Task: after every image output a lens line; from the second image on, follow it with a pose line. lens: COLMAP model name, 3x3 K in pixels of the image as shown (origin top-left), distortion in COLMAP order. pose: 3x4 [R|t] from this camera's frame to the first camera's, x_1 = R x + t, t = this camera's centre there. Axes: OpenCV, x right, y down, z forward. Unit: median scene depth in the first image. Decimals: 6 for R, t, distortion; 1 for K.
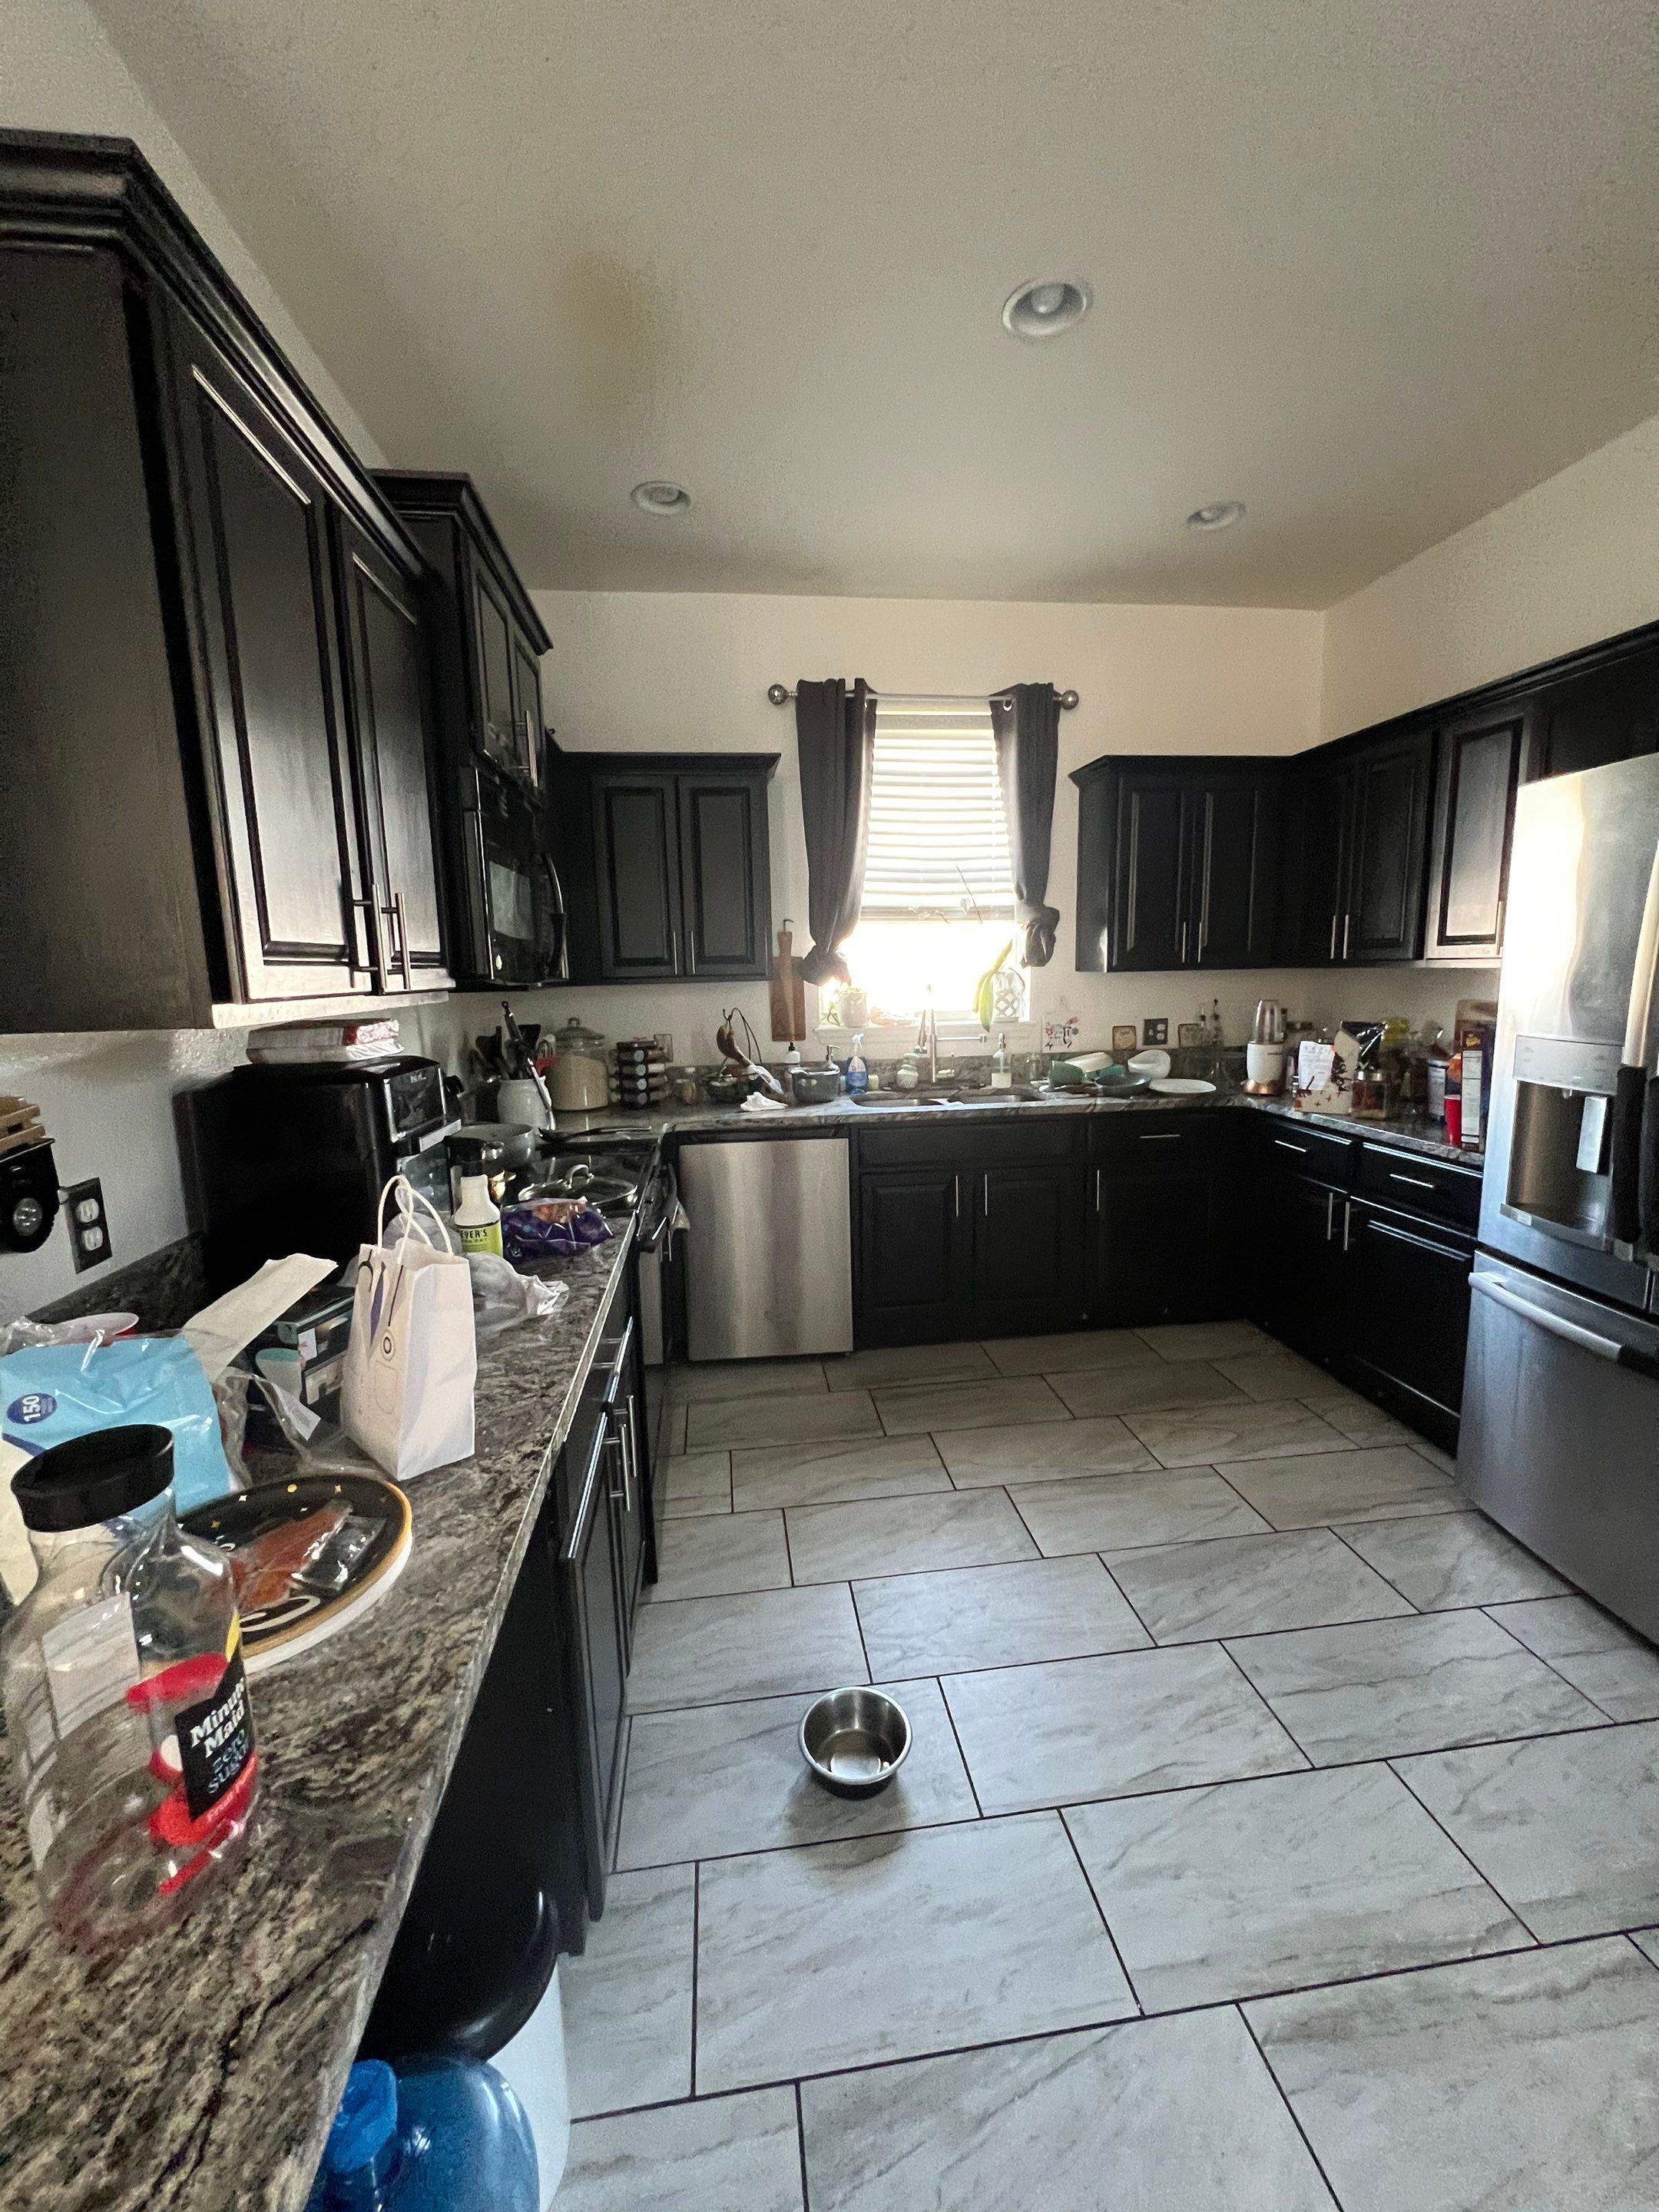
lens RADIAL K [[880.1, 0, 828.9], [0, 880.1, 1104.1], [0, 0, 1]] dist [-0.001984, 0.000015]
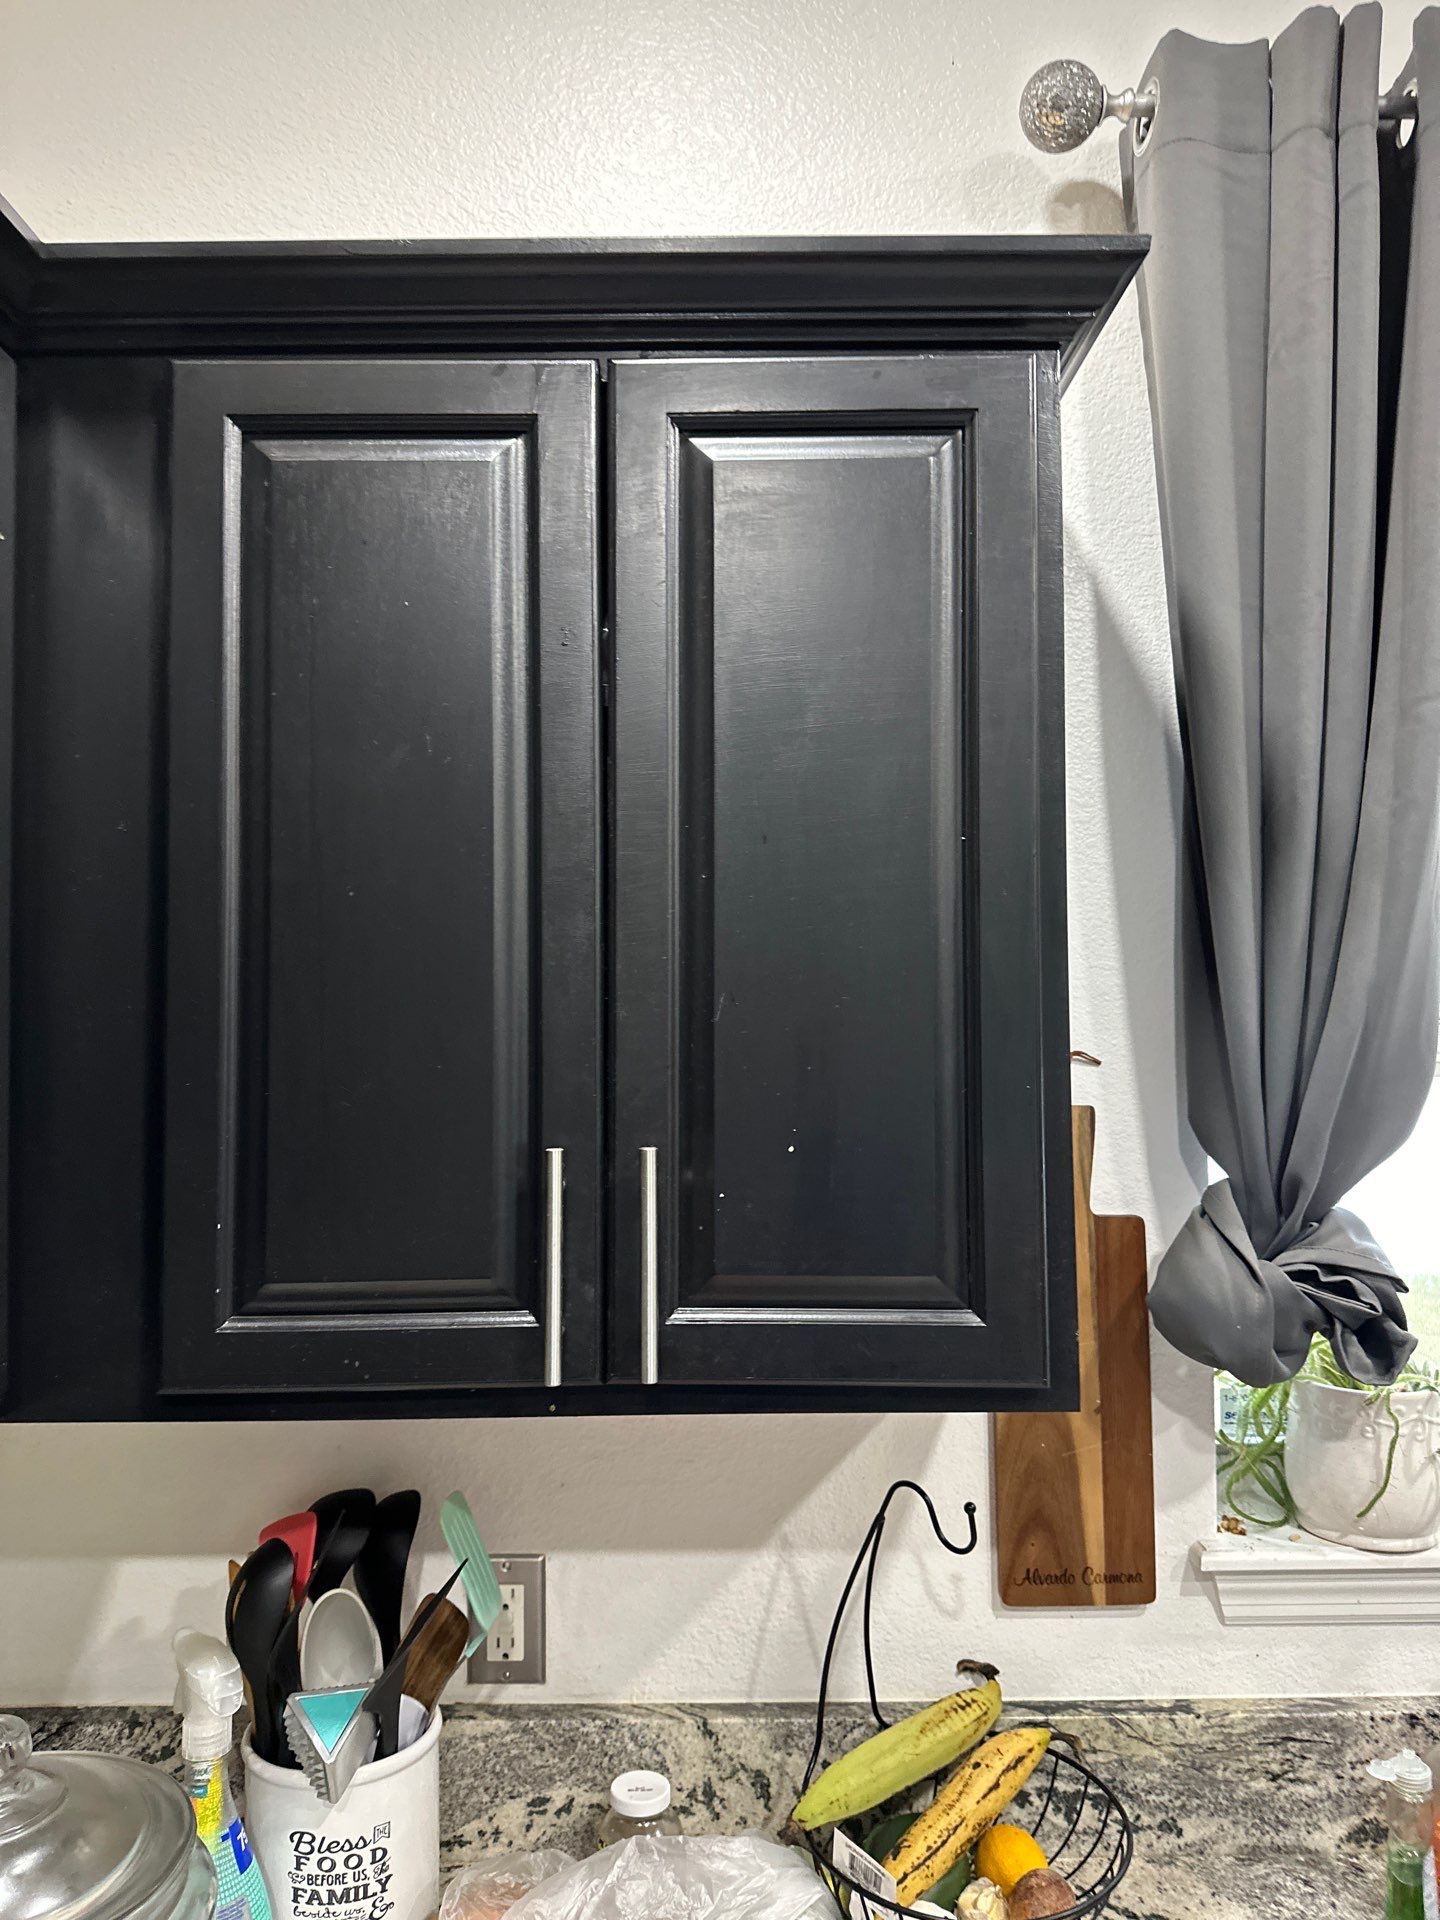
lens RADIAL K [[1488.7, 0, 718.3], [0, 1488.7, 931.9], [0, 0, 1]] dist [0.001296, 0.001583]
pose [[0.992372, 0.009861, -0.122888, -0.097974], [-0.034528, 0.979134, -0.200259, -0.171224], [0.118349, 0.202974, 0.972006, 0.656188]]
